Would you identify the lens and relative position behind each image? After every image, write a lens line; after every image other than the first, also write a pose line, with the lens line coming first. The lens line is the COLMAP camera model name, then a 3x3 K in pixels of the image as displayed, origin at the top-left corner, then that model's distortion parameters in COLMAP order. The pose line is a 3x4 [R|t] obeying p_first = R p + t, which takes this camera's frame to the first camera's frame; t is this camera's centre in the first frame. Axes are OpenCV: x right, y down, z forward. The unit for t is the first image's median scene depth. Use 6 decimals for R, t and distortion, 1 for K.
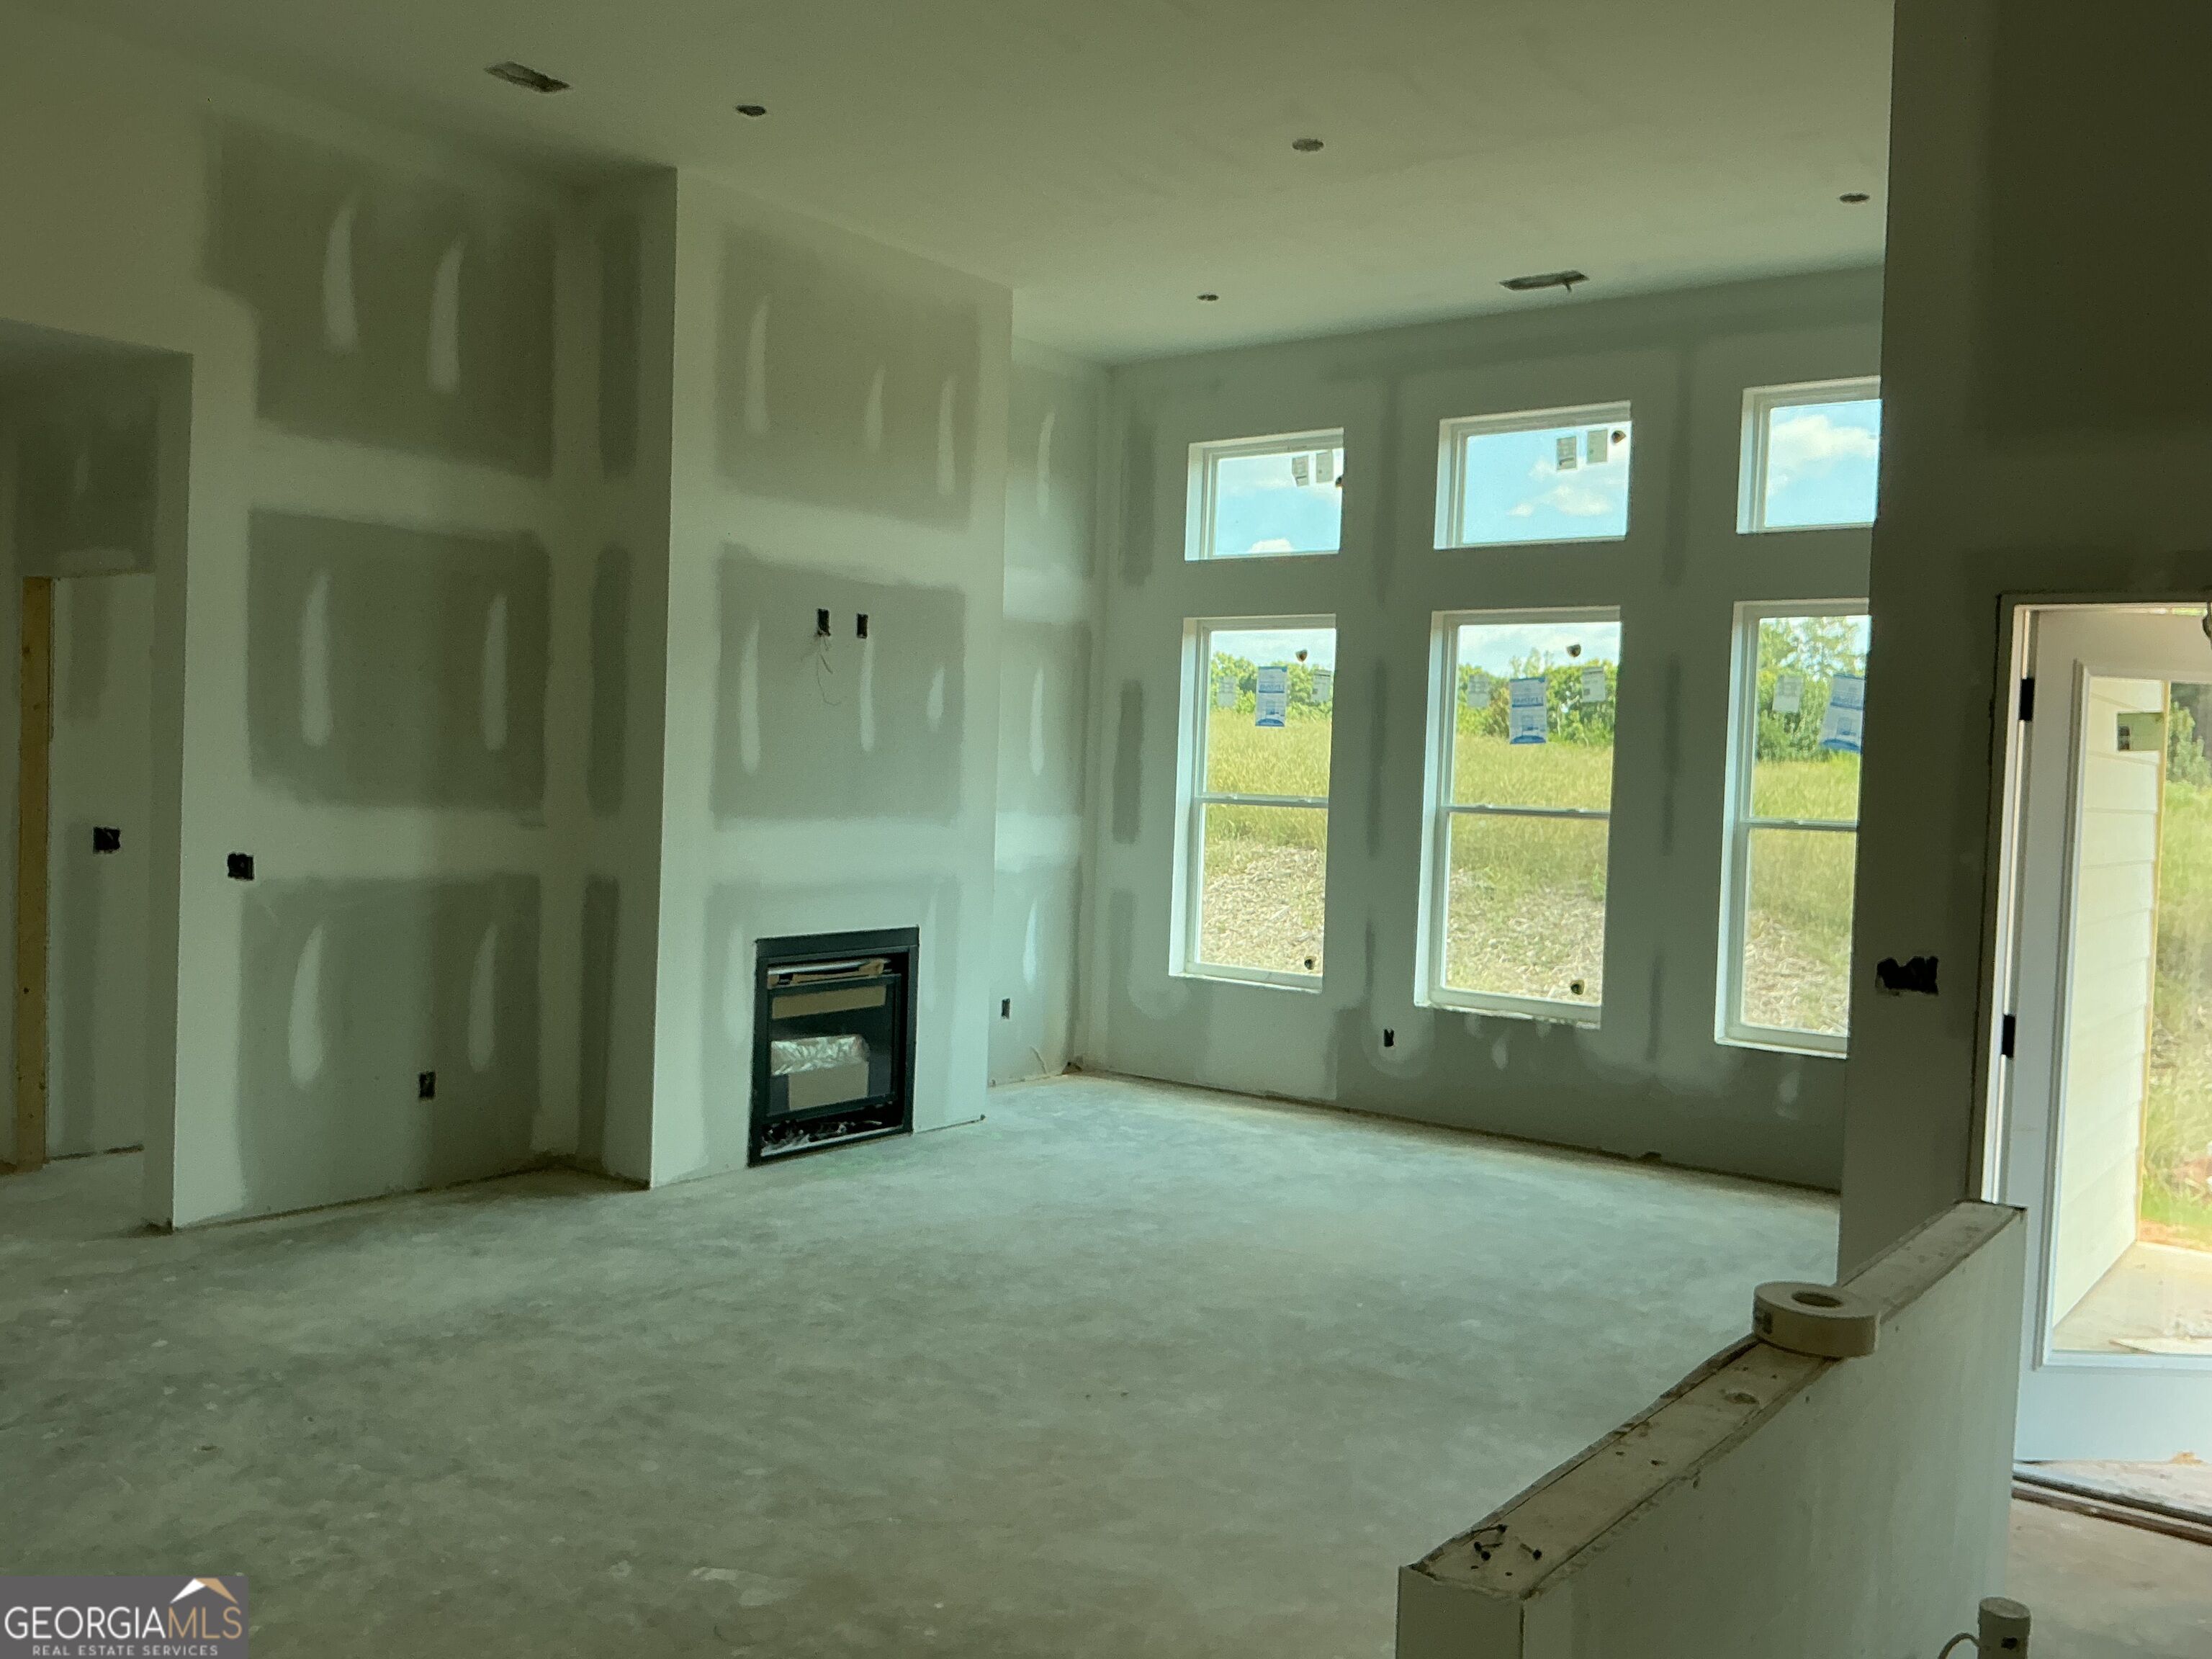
lens RADIAL K [[1846.4, 0, 1108.4], [0, 1846.4, 822.2], [0, 0, 1]] dist [0.076794, -0.166458]
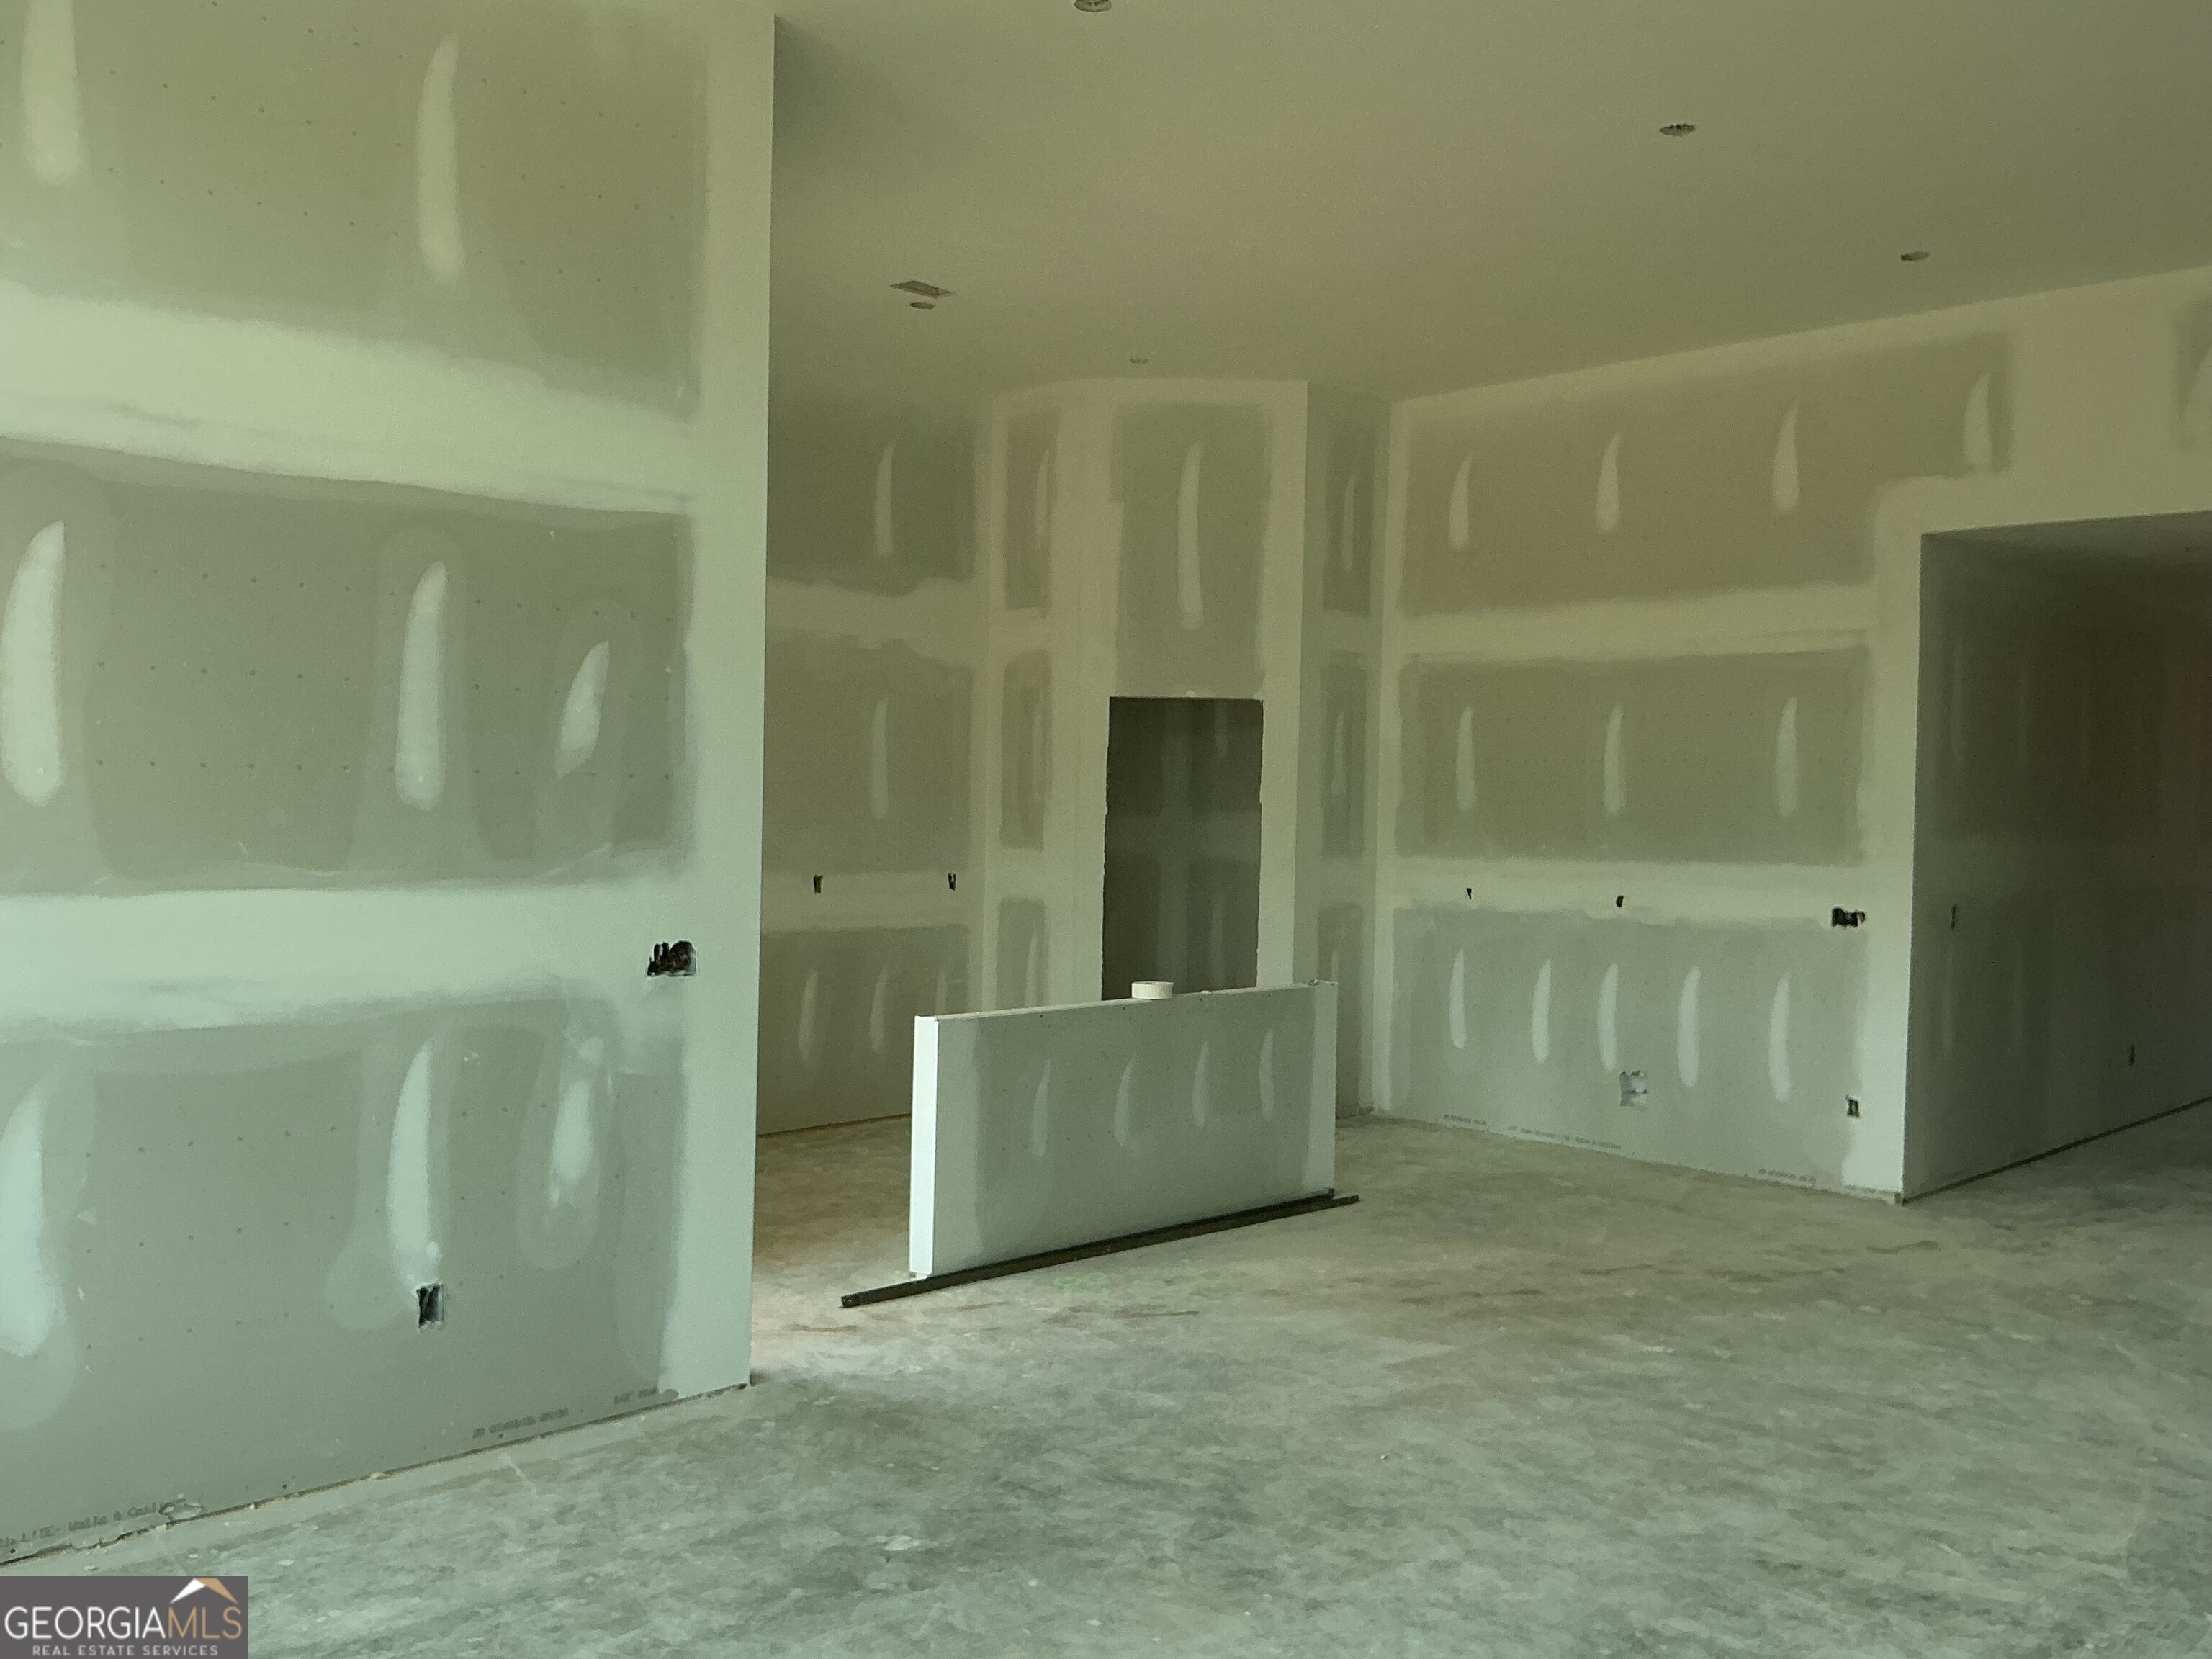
lens RADIAL K [[1846.4, 0, 1108.4], [0, 1846.4, 822.2], [0, 0, 1]] dist [0.076794, -0.166458]
pose [[-0.987698, -0.058995, 0.144818, 0.029578], [-0.052944, 0.997570, 0.045292, -0.056139], [-0.147138, 0.037068, -0.988421, 1.884365]]
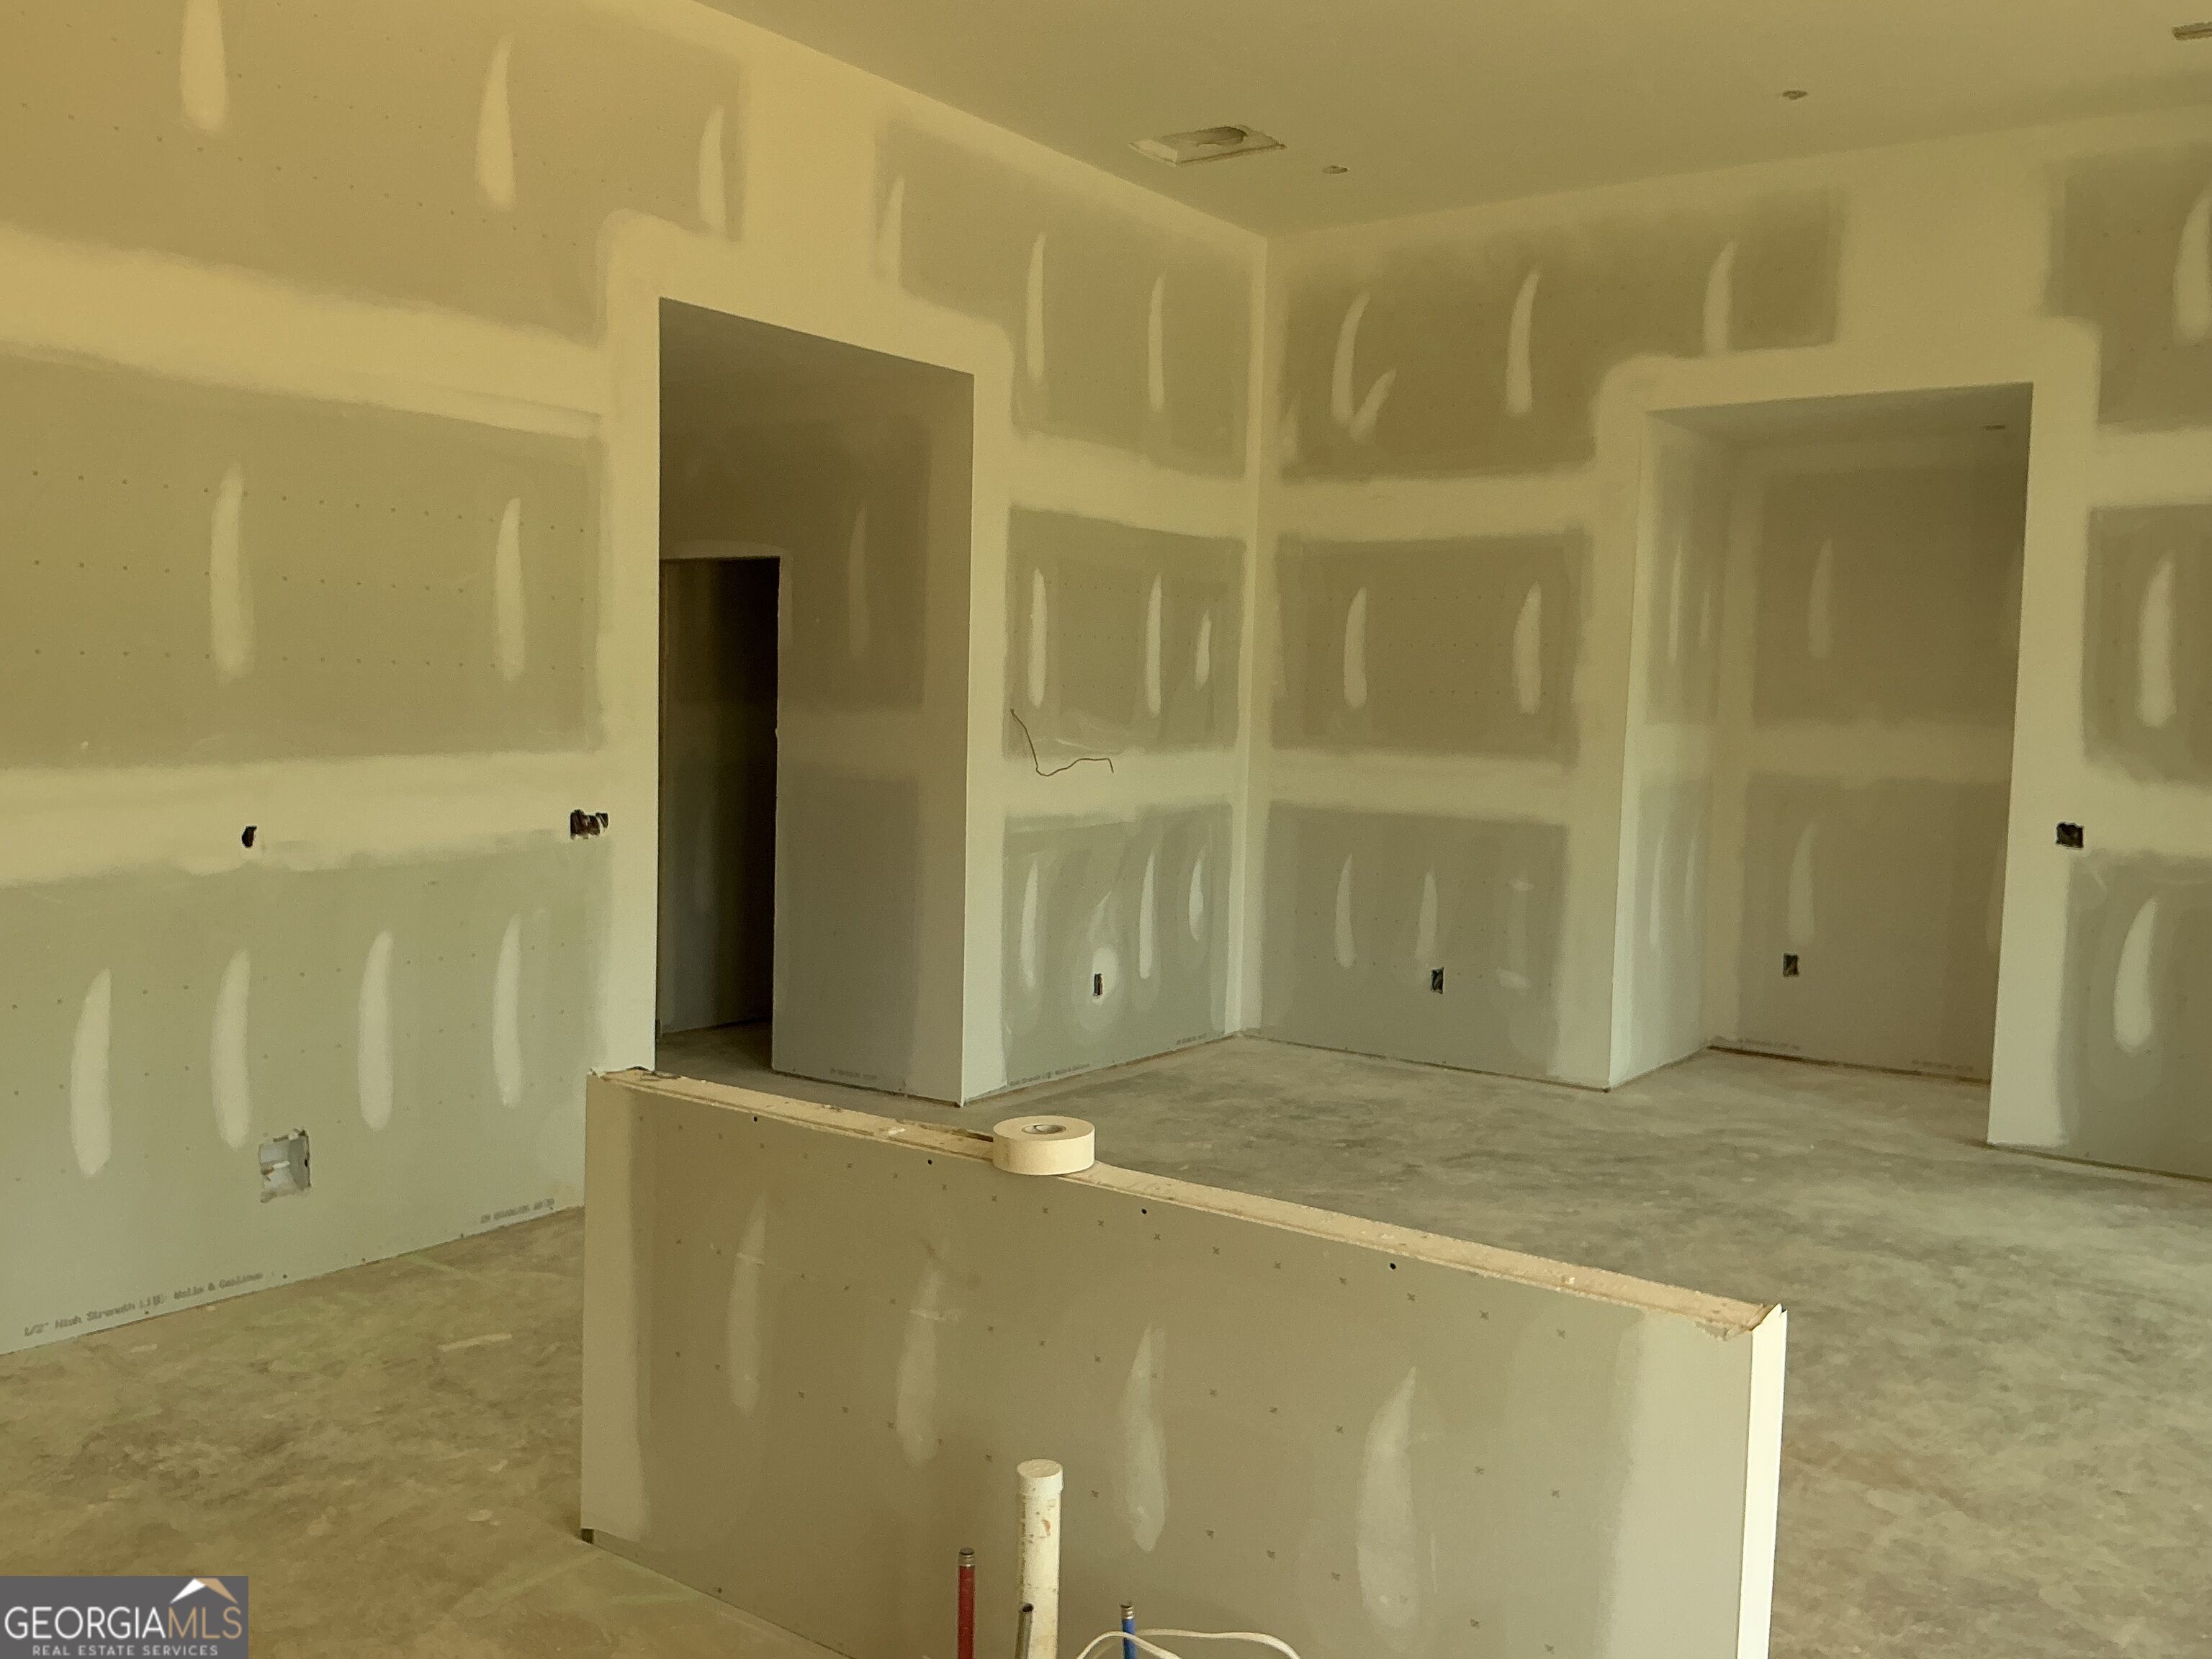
lens RADIAL K [[1846.4, 0, 1108.4], [0, 1846.4, 822.2], [0, 0, 1]] dist [0.076794, -0.166458]
pose [[0.014240, 0.032983, -0.999354, 0.766936], [-0.050637, 0.998197, 0.032223, 0.011424], [0.998616, 0.050146, 0.015885, 0.510318]]
